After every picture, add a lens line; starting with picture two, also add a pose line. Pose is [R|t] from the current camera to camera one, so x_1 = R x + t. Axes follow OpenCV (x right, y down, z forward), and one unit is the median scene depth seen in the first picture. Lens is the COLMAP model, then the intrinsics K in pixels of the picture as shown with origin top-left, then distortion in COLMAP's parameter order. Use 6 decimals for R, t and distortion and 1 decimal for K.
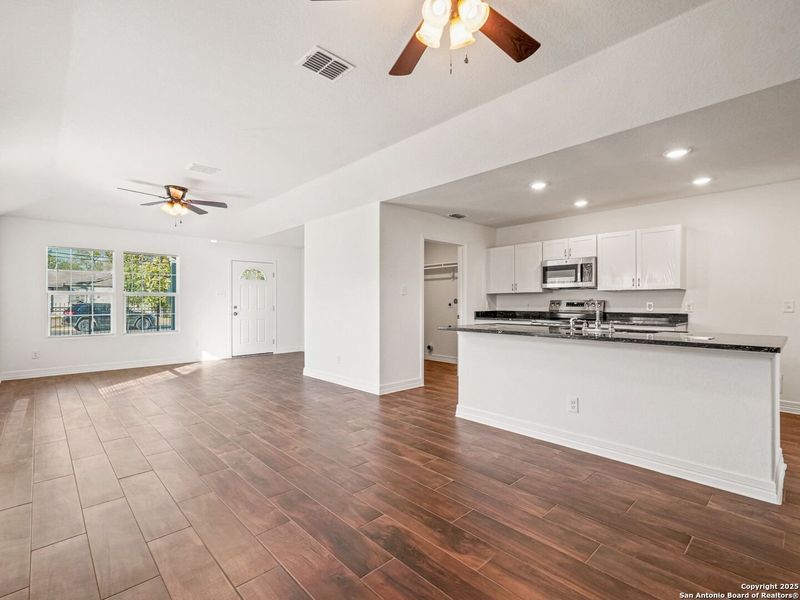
lens RADIAL K [[374.9, 0, 391.3], [0, 374.9, 306.8], [0, 0, 1]] dist [-0.013830, -0.000311]
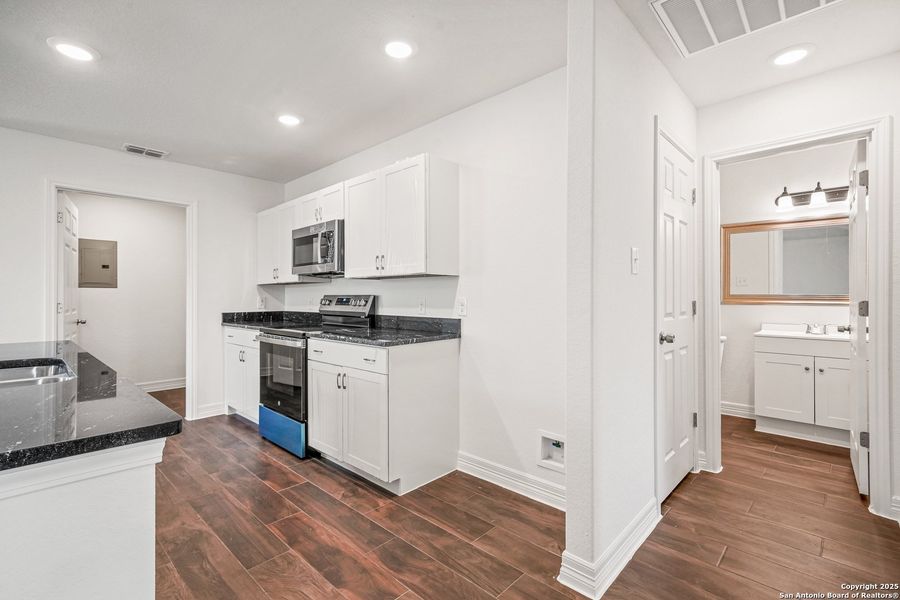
lens RADIAL K [[407.6, 0, 453.7], [0, 407.6, 297.9], [0, 0, 1]] dist [0.002427, -0.000156]
pose [[0.996113, 0.002298, 0.088050, 0.639327], [-0.001096, 0.999906, -0.013695, -0.004023], [-0.088073, 0.013545, 0.996022, 0.345010]]
